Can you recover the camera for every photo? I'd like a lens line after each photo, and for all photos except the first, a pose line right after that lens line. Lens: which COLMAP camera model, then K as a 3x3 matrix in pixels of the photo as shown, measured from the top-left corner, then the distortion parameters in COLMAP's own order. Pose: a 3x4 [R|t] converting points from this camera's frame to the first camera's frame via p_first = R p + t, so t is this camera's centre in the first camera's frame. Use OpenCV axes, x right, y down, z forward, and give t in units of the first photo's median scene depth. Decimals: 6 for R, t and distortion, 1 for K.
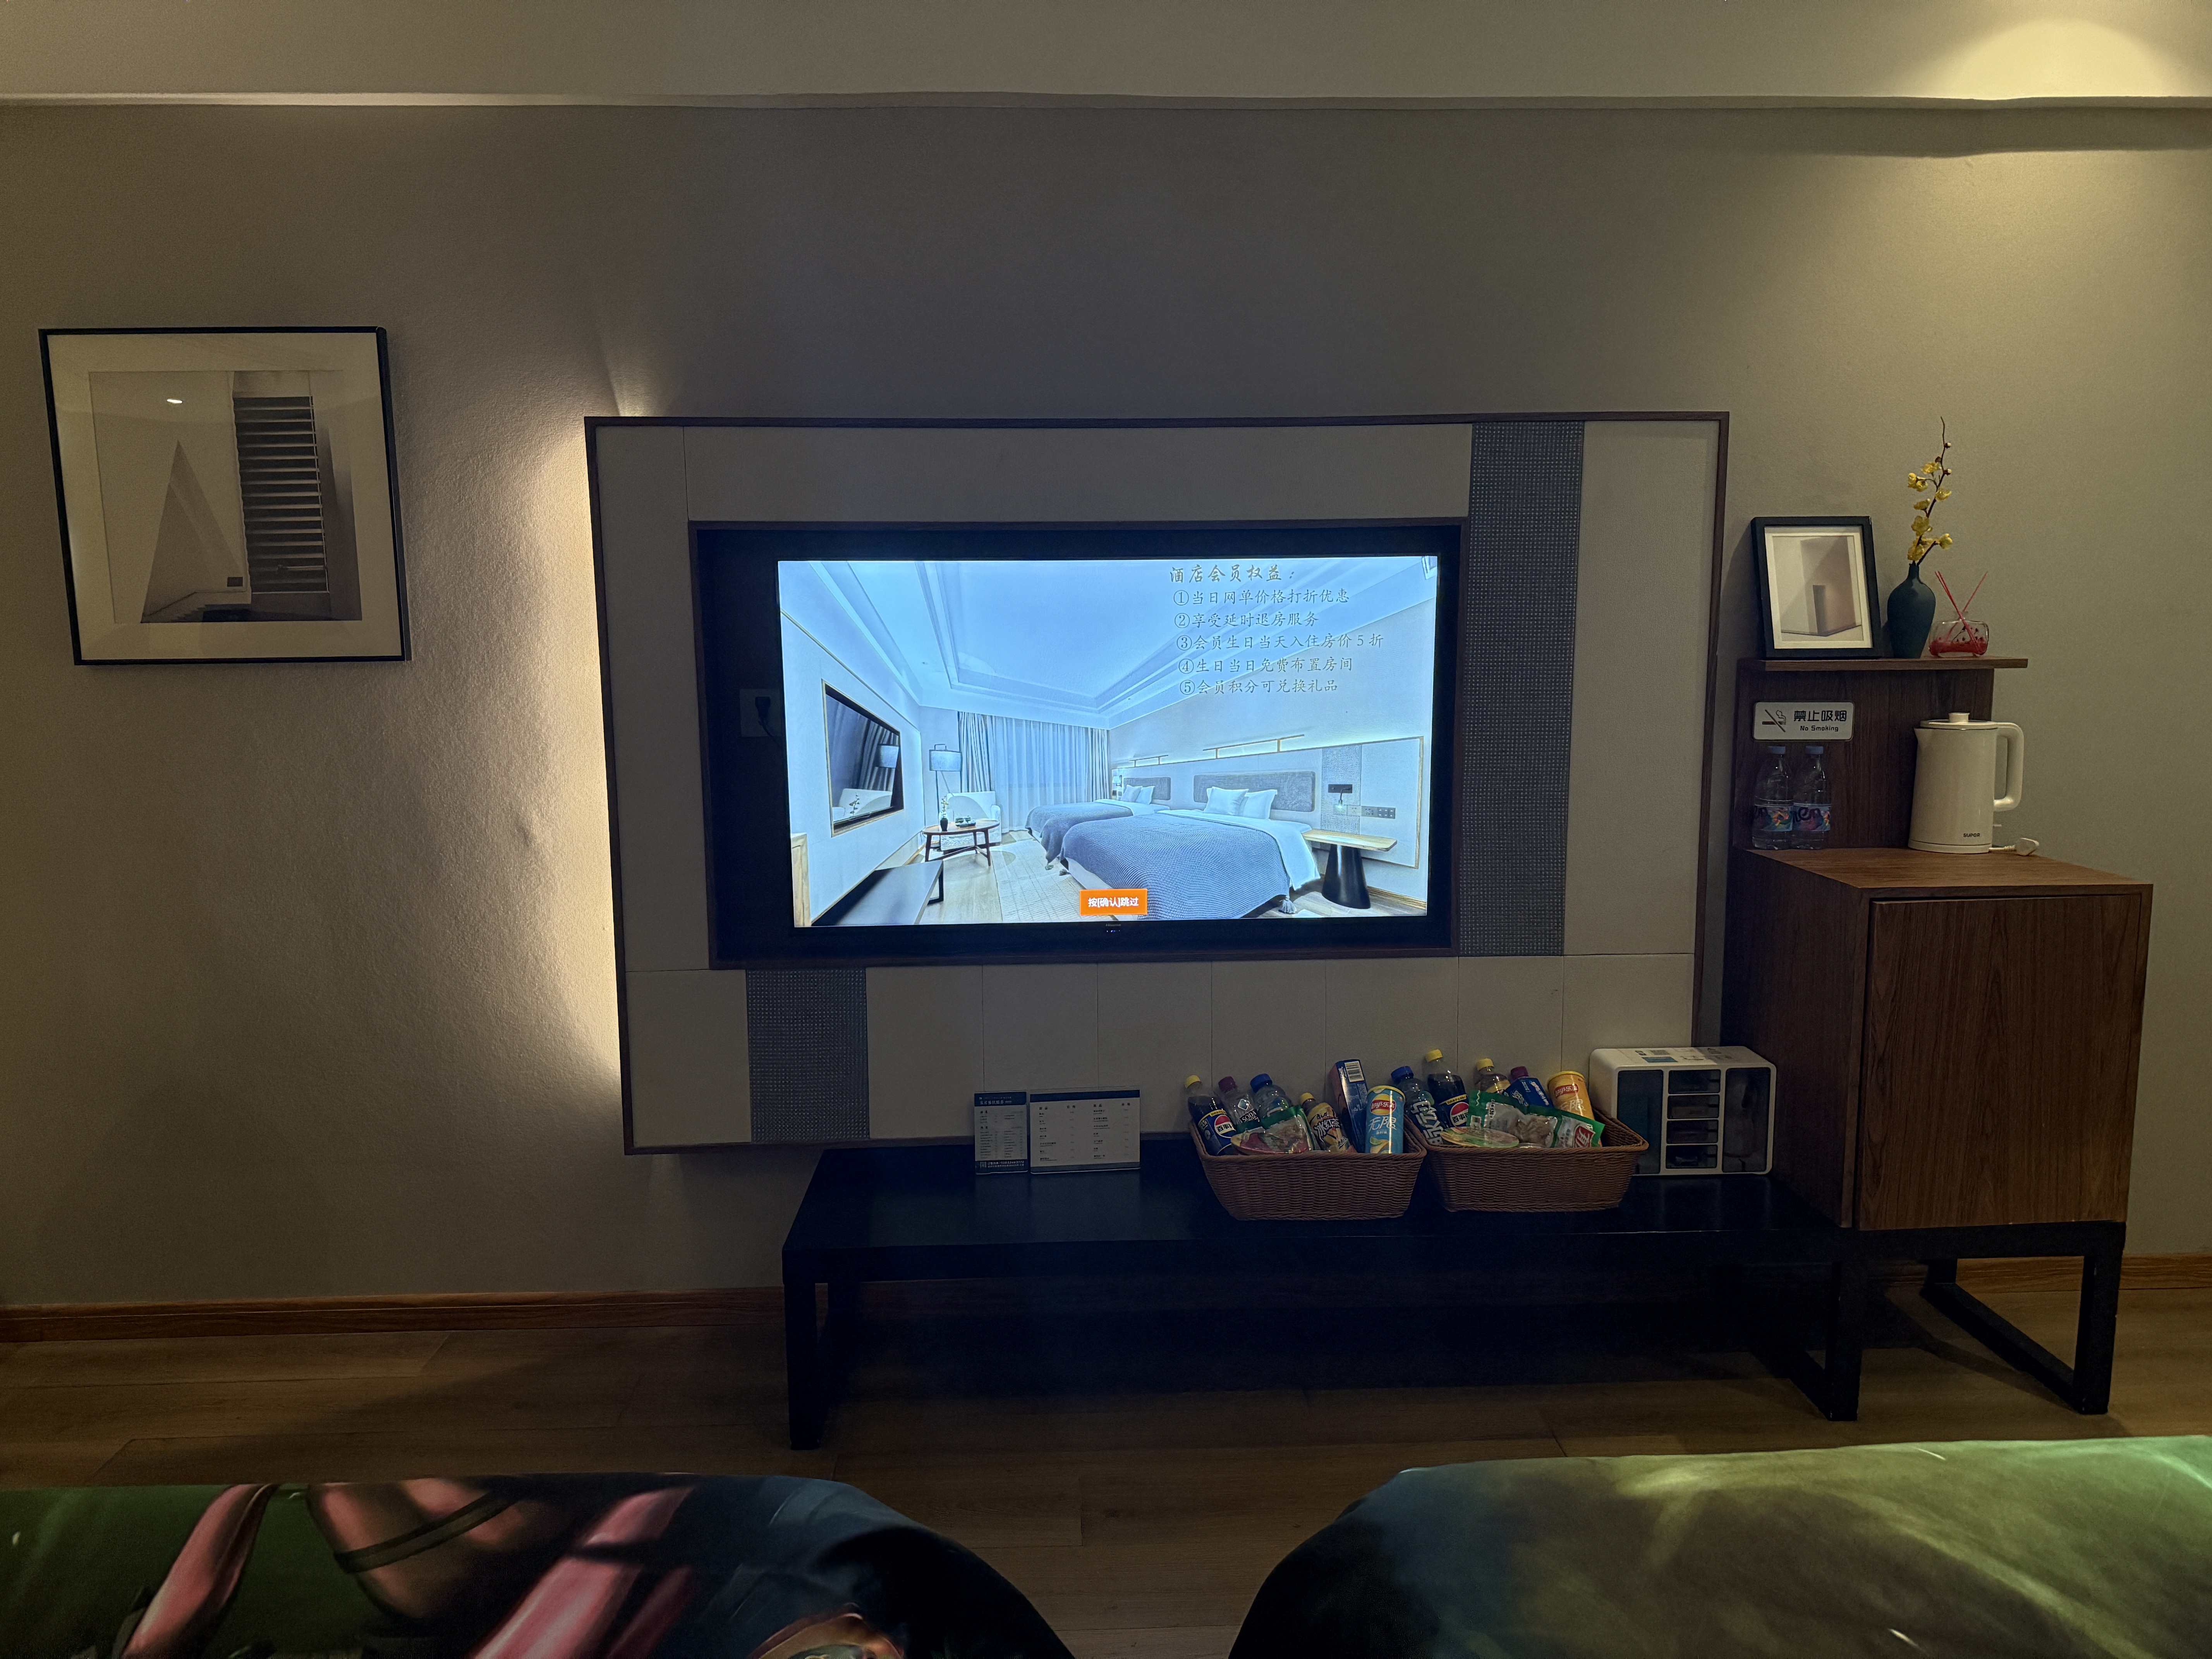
lens RADIAL K [[1547.8, 0, 1103.9], [0, 1547.8, 833.8], [0, 0, 1]] dist [0.035055, -0.035055]
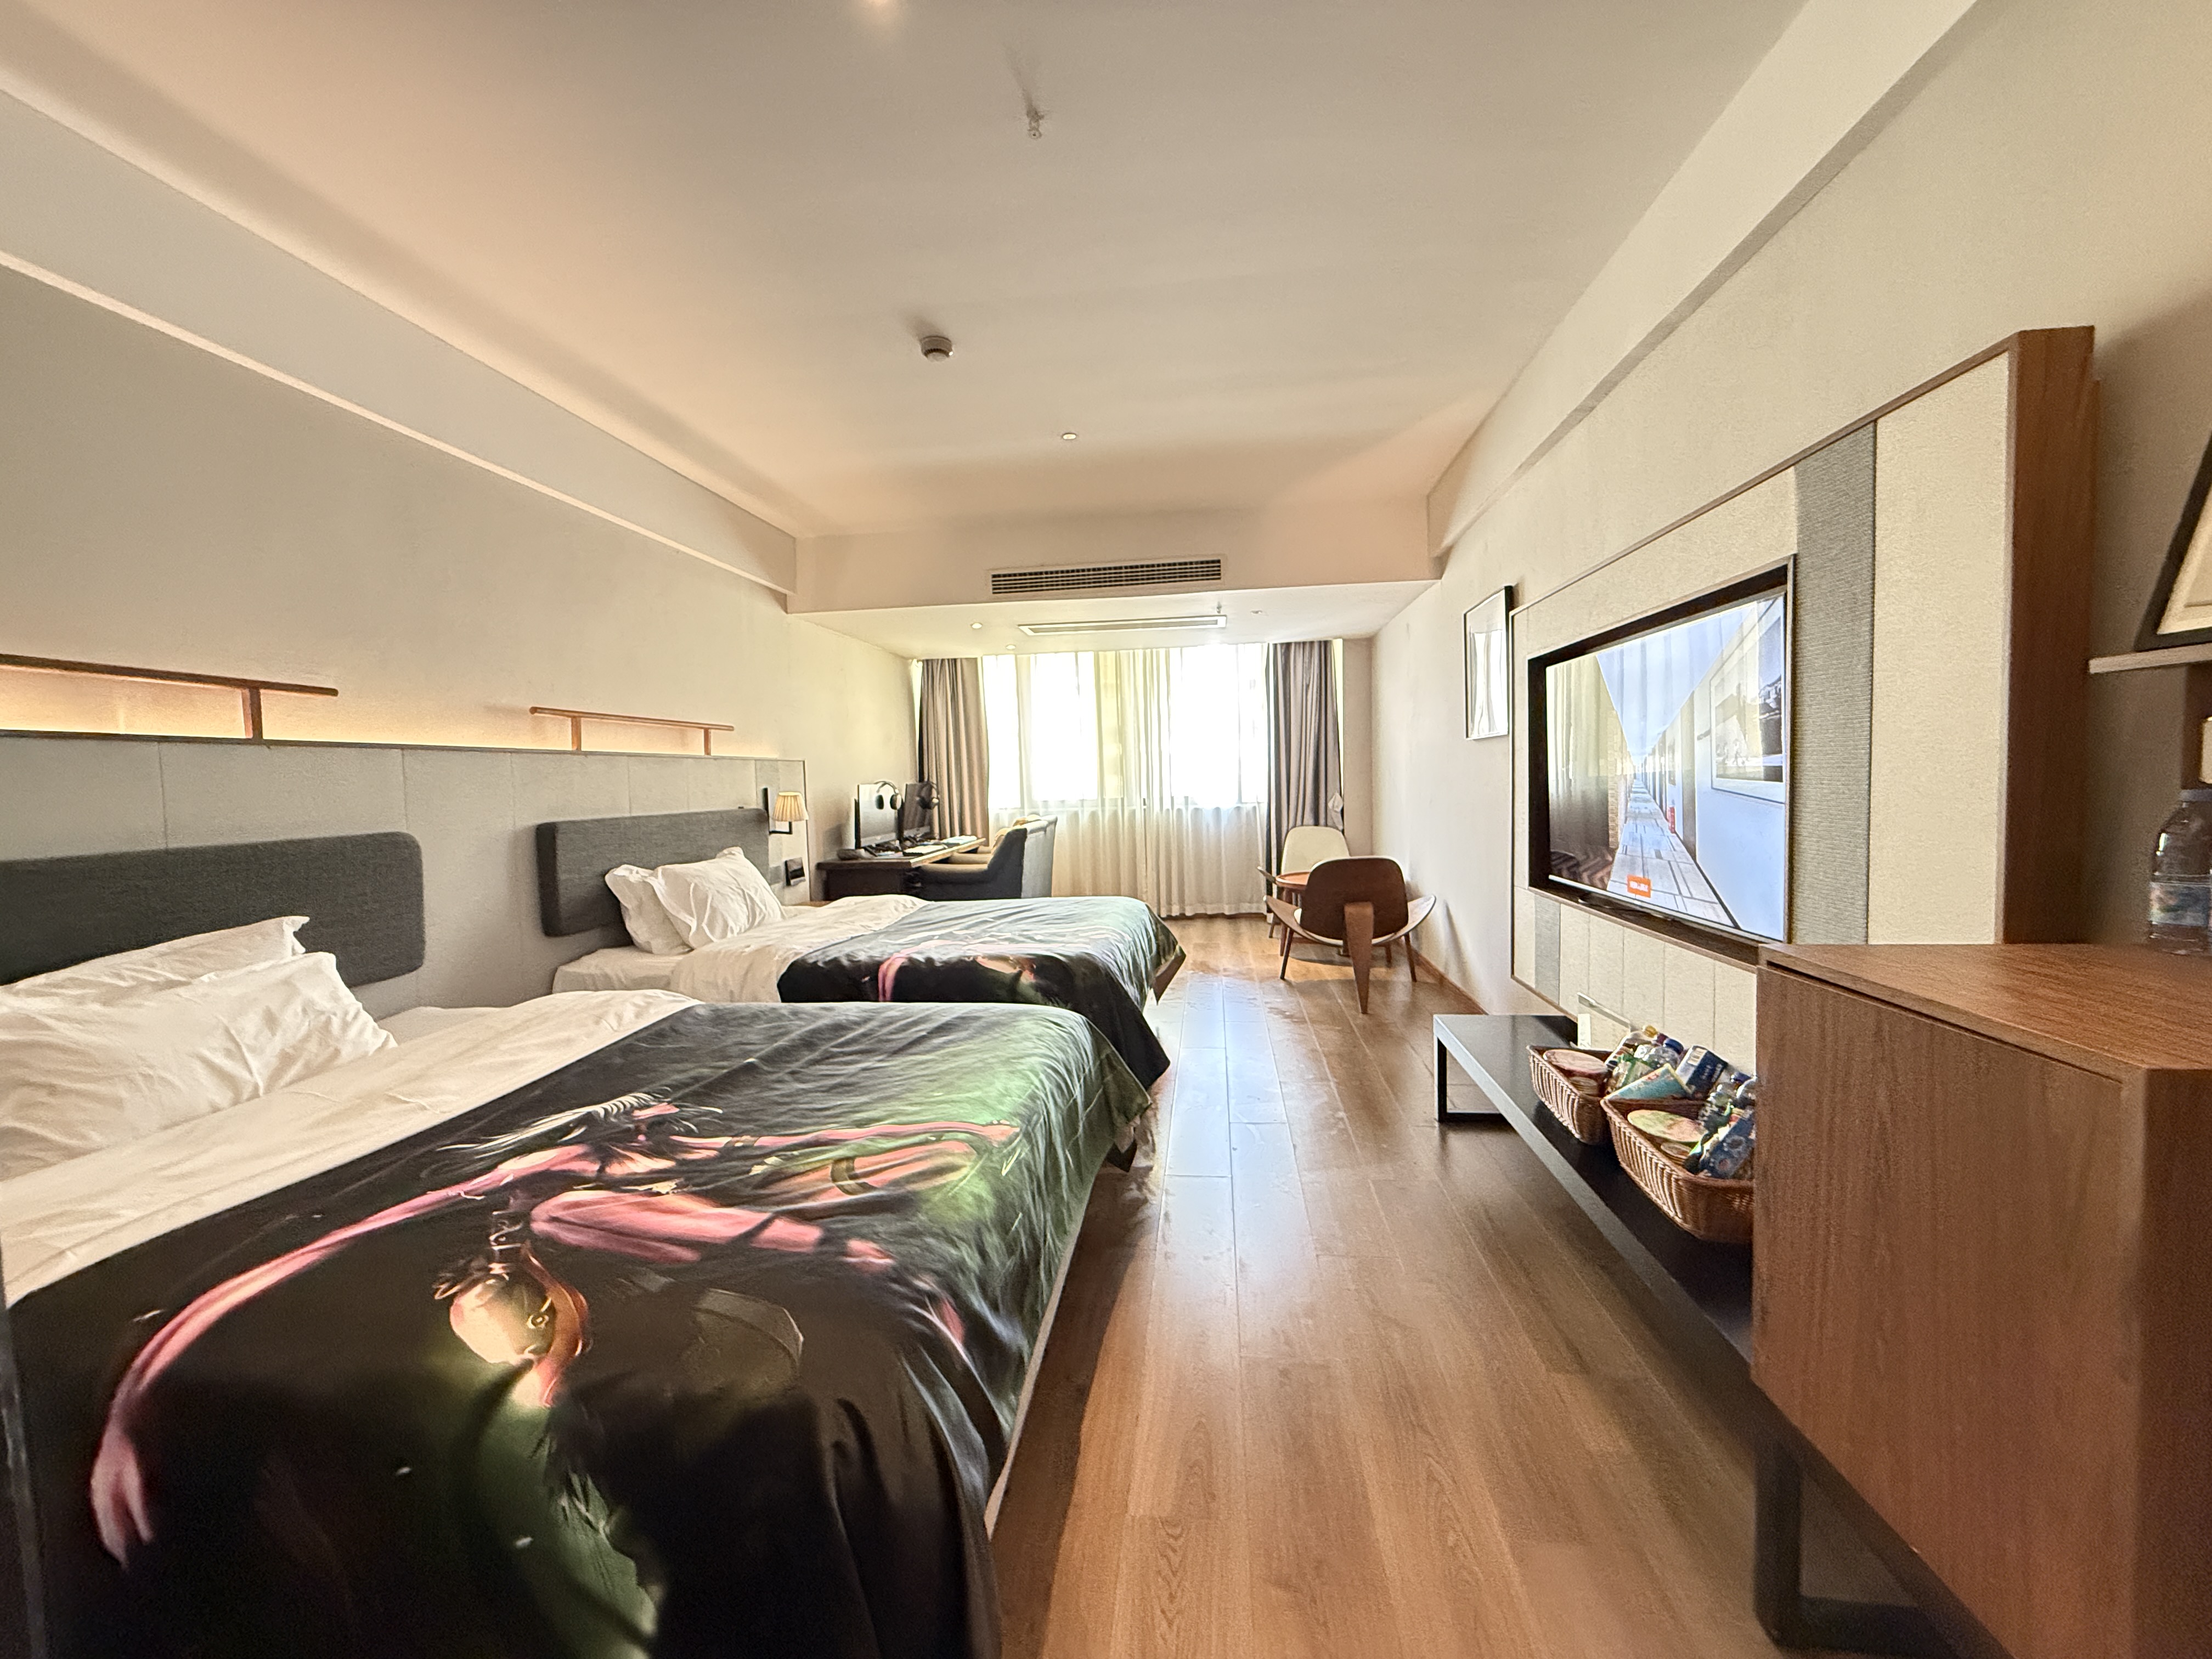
lens RADIAL K [[878.6, 0, 1103.7], [0, 878.6, 831.2], [0, 0, 1]] dist [-0.003499, -0.000703]
pose [[-0.166328, 0.073258, -0.983345, 0.869179], [-0.108150, 0.989865, 0.092037, -0.026686], [0.980122, 0.121657, -0.156720, 0.646649]]
